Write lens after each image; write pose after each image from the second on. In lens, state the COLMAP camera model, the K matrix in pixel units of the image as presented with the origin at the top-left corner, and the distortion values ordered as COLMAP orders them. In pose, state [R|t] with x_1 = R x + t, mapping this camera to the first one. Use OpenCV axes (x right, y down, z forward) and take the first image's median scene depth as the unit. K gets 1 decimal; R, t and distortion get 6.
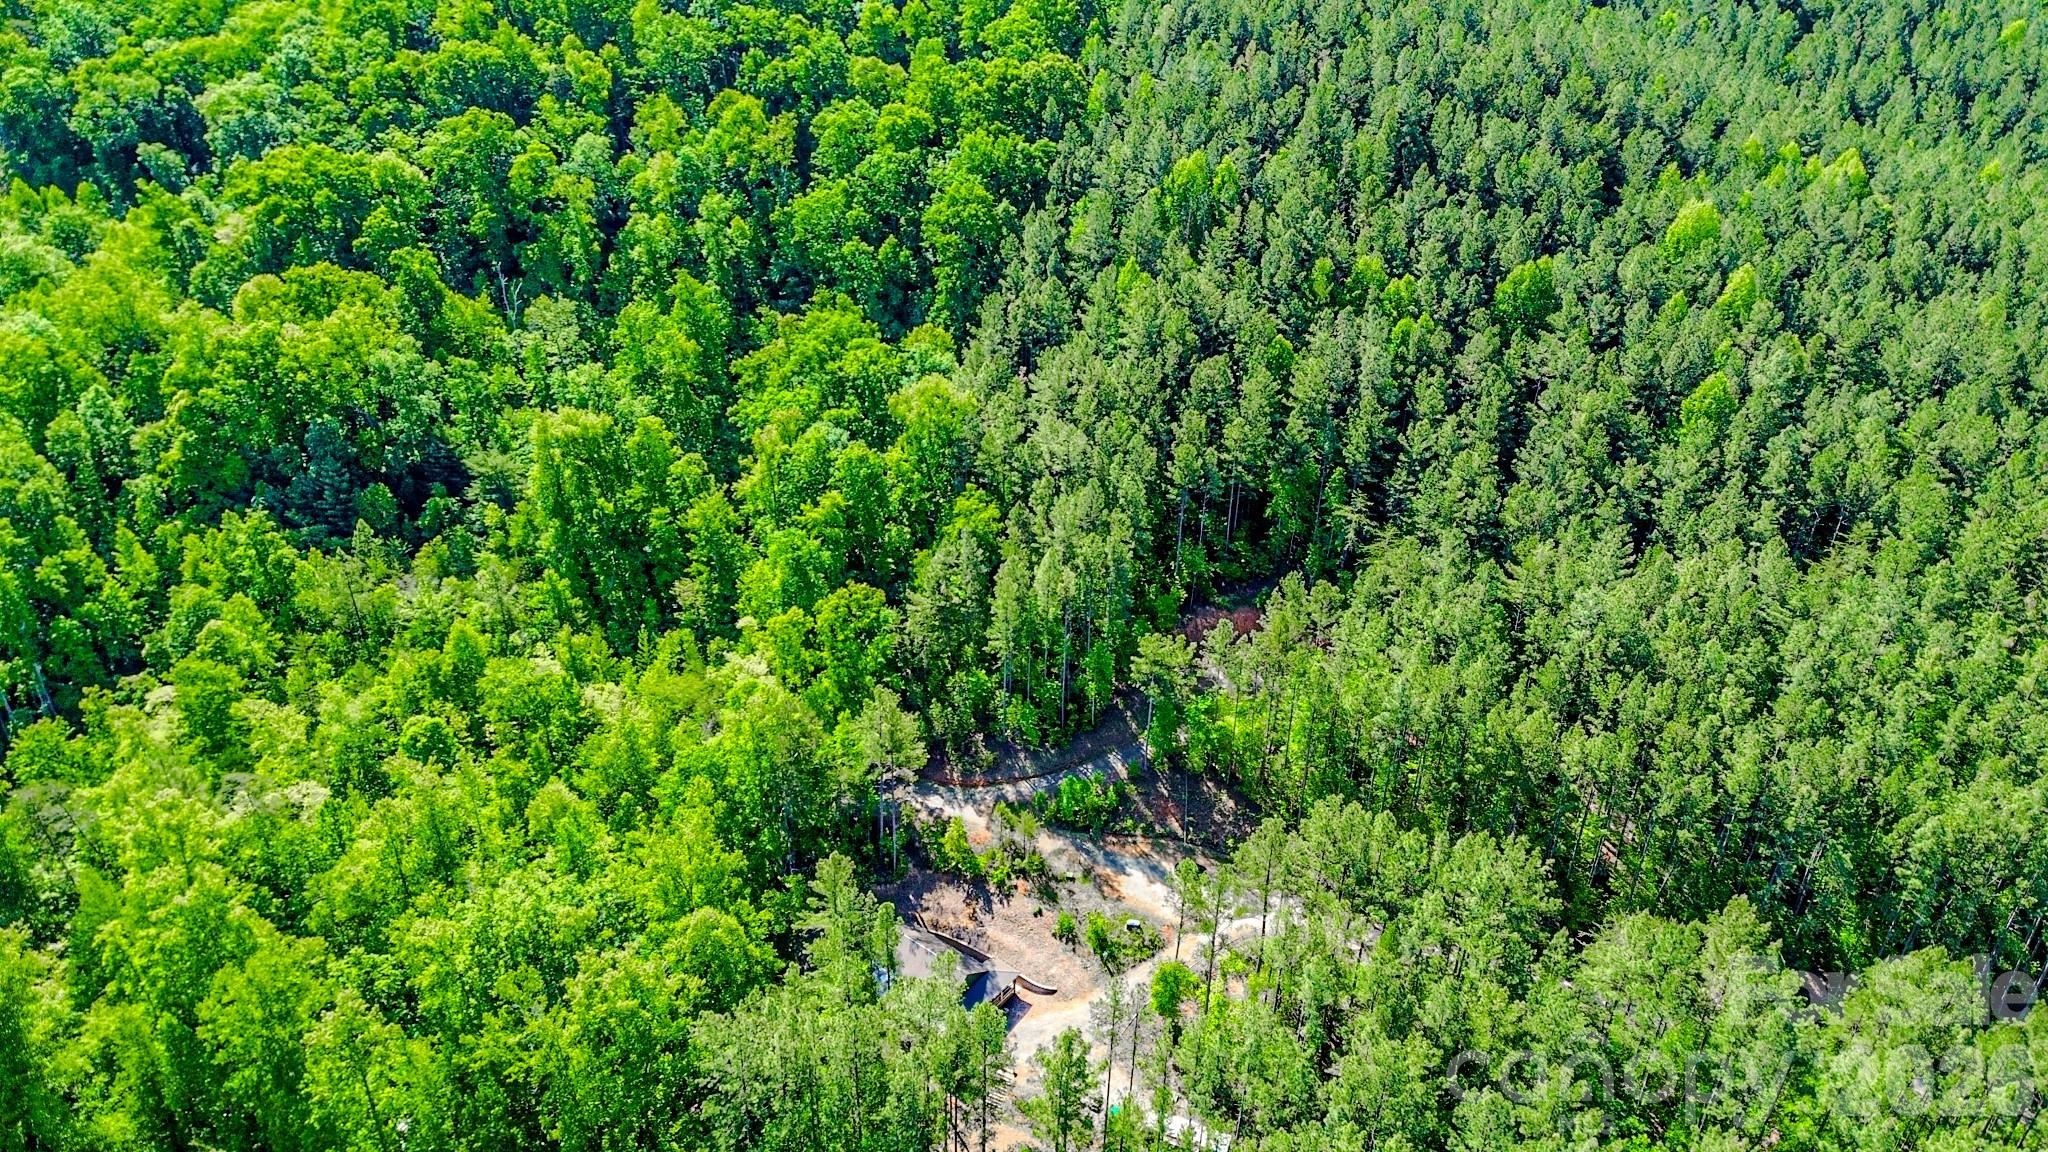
lens RADIAL K [[1438.1, 0, 1019.2], [0, 1438.1, 578.6], [0, 0, 1]] dist [0.058892, -0.063567]
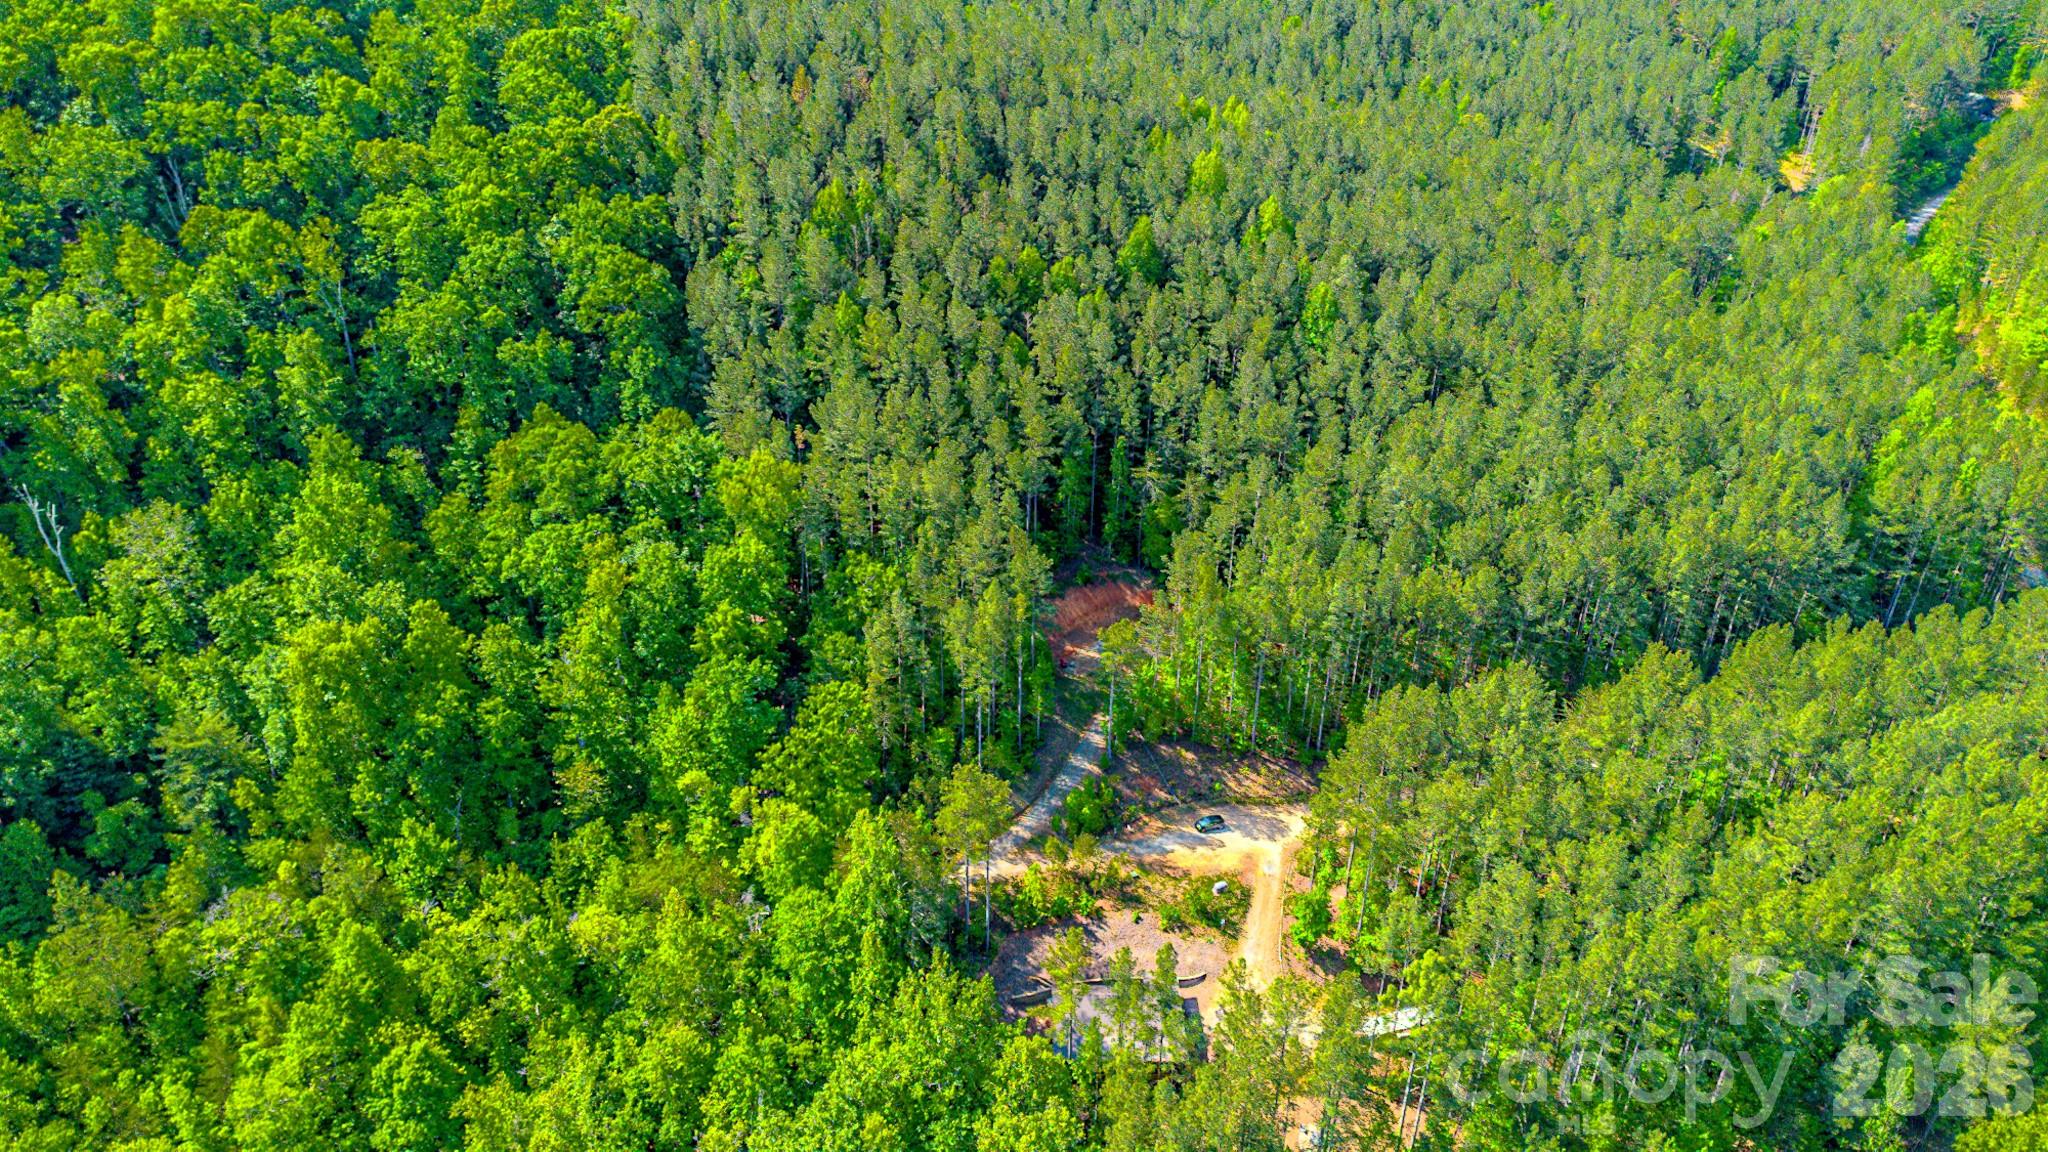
lens RADIAL K [[1438.1, 0, 1032.5], [0, 1438.1, 574.2], [0, 0, 1]] dist [0.058892, -0.063567]
pose [[0.782184, -0.312742, 0.538870, -0.465152], [0.317600, 0.944226, 0.086993, -0.098702], [-0.536022, 0.103100, 0.837885, 0.147904]]
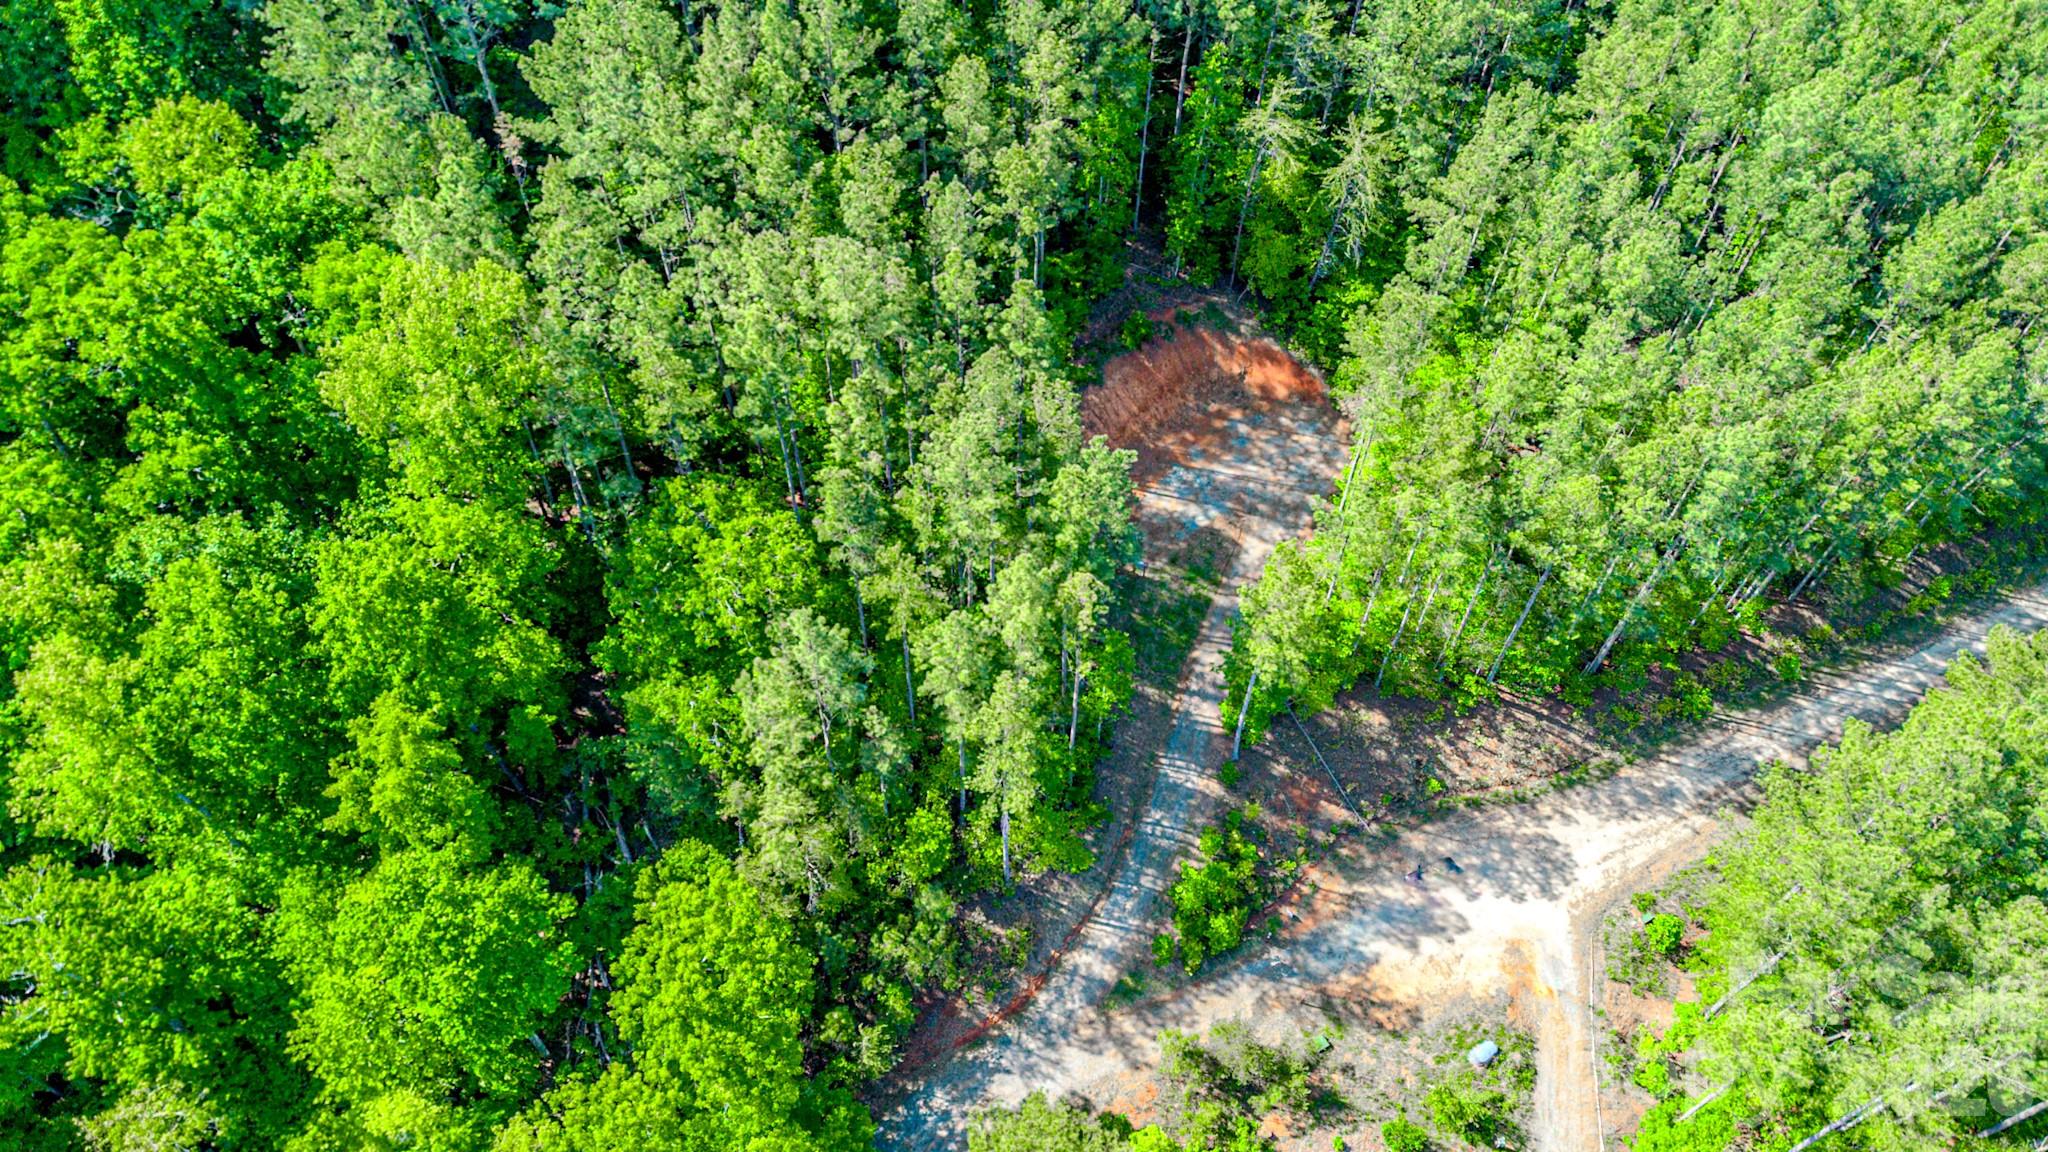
lens RADIAL K [[1438.1, 0, 1024.2], [0, 1438.1, 578.2], [0, 0, 1]] dist [0.058892, -0.063567]
pose [[0.708671, -0.583234, 0.397018, -0.143647], [0.359351, 0.782634, 0.508282, -0.222587], [-0.607168, -0.217536, 0.764216, 0.638895]]
